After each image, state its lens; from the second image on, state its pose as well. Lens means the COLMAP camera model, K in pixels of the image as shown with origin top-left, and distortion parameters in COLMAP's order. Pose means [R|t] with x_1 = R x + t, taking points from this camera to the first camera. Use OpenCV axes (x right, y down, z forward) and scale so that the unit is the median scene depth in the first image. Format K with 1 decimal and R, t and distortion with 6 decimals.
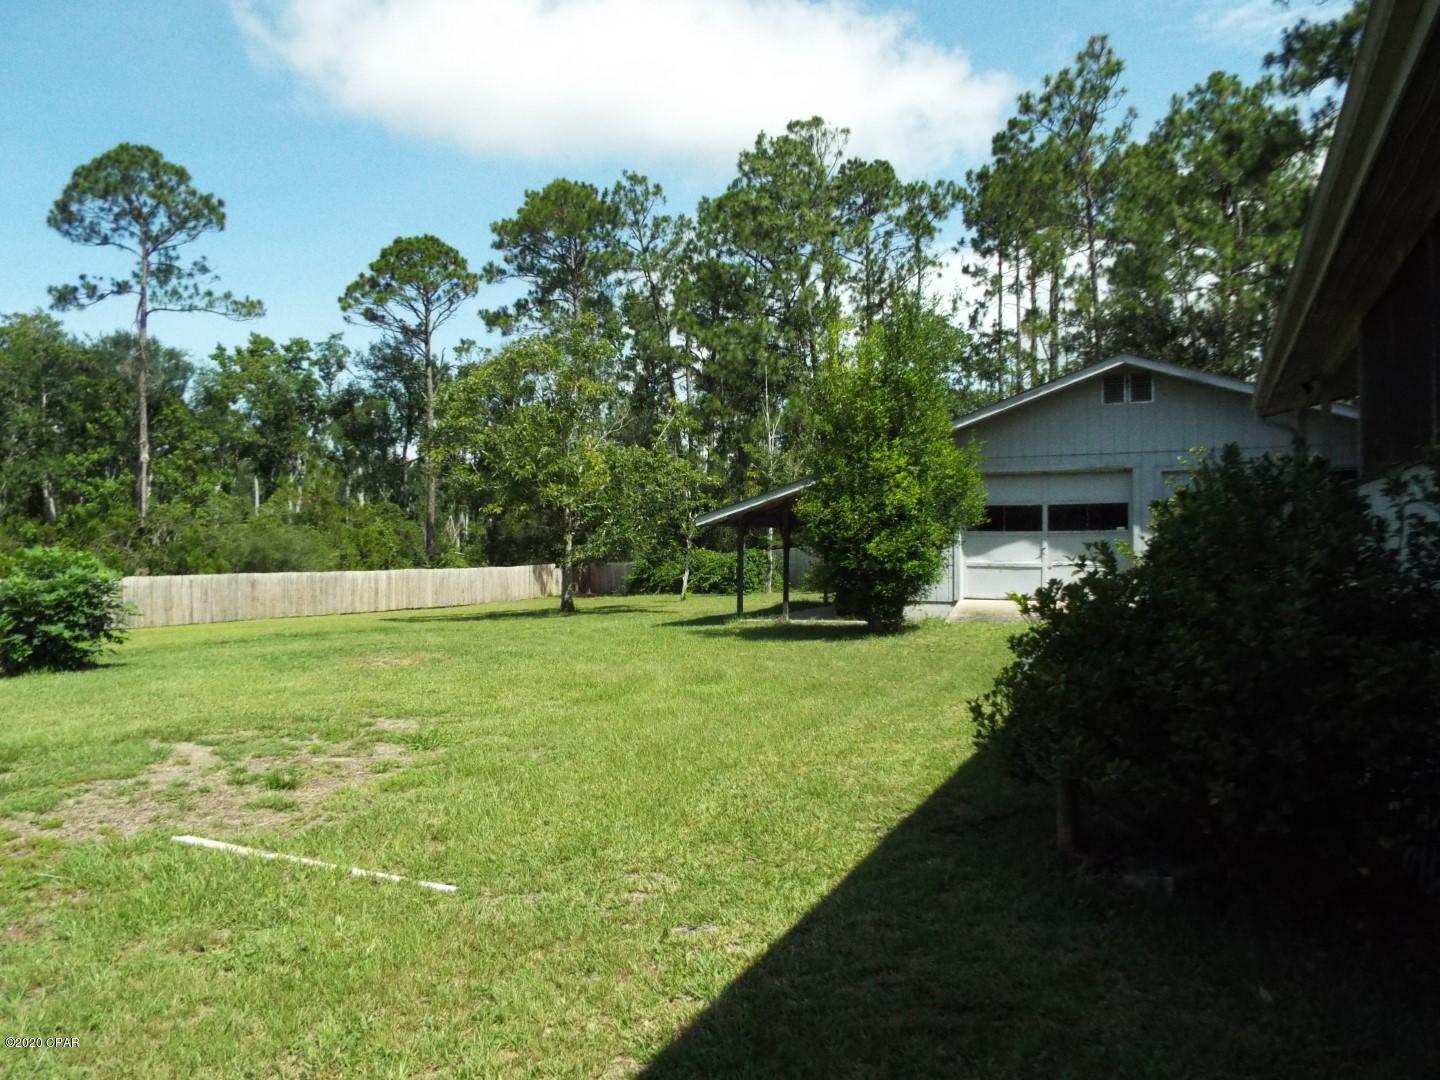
lens RADIAL K [[1048.4, 0, 716.2], [0, 1048.4, 529.4], [0, 0, 1]] dist [-0.003977, 0.006487]
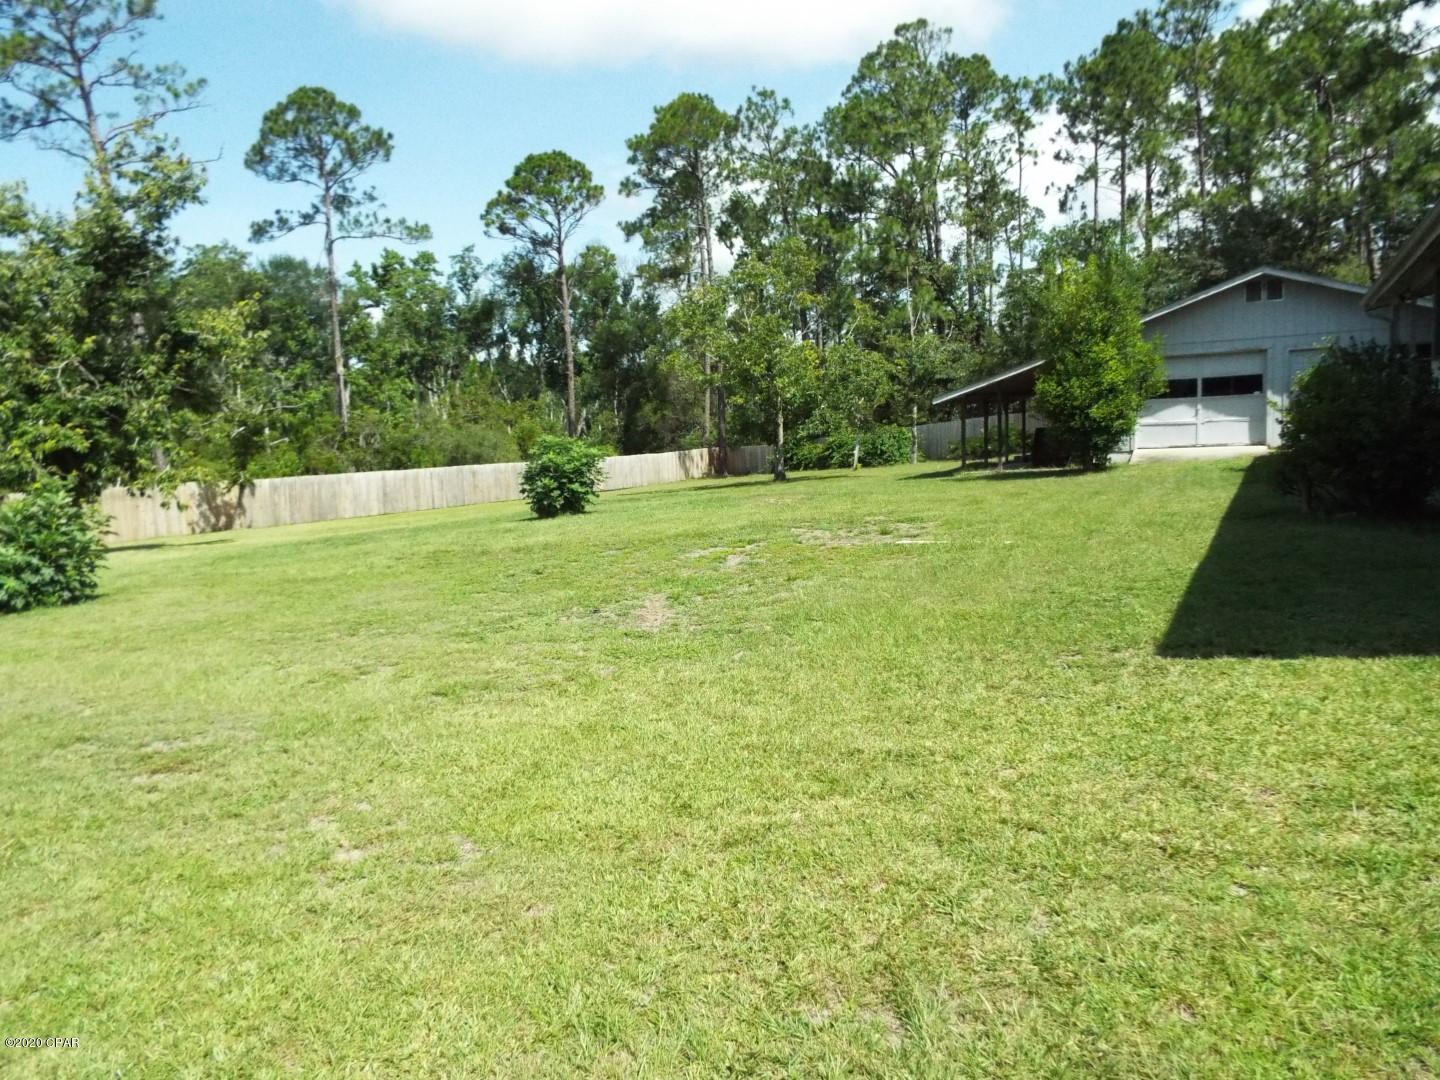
lens RADIAL K [[1048.4, 0, 714.3], [0, 1048.4, 546.4], [0, 0, 1]] dist [-0.003977, 0.006487]
pose [[0.998102, -0.037189, -0.049094, -0.088051], [0.042918, 0.991683, 0.121338, 0.000616], [0.044173, -0.123215, 0.991396, -0.141844]]
